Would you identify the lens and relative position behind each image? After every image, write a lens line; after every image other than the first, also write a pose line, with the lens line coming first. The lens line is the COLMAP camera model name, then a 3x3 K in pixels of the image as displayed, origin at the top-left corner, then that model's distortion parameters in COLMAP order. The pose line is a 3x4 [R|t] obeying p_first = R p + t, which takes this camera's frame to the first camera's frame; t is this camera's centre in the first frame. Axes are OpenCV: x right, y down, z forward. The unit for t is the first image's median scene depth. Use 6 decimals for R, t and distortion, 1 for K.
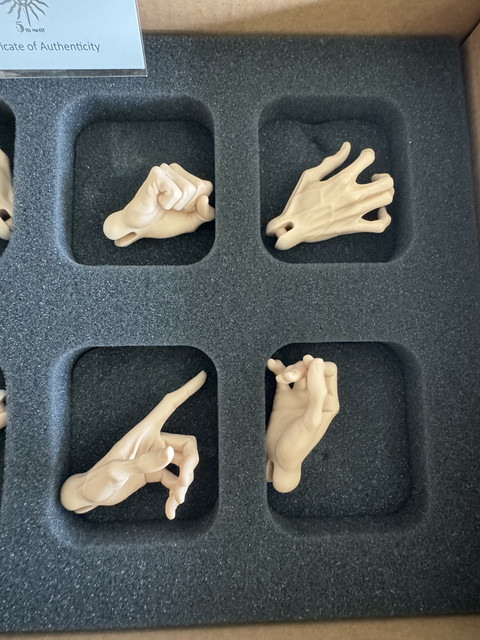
lens RADIAL K [[463.0, 0, 241.0], [0, 463.0, 284.2], [0, 0, 1]] dist [0.004300, -0.001189]
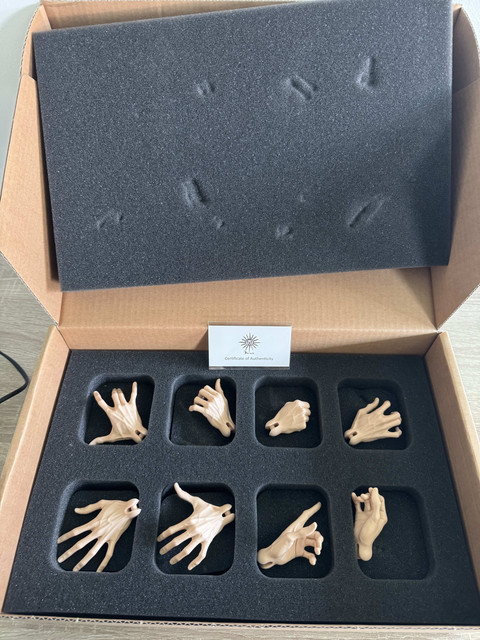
lens RADIAL K [[431.5, 0, 240.0], [0, 431.5, 320.0], [0, 0, 1]] dist [0.045644, -0.108787]
pose [[0.997559, 0.006187, -0.069550, -0.314876], [-0.037880, 0.884703, -0.464614, 0.391675], [0.058657, 0.466115, 0.882778, -1.158686]]
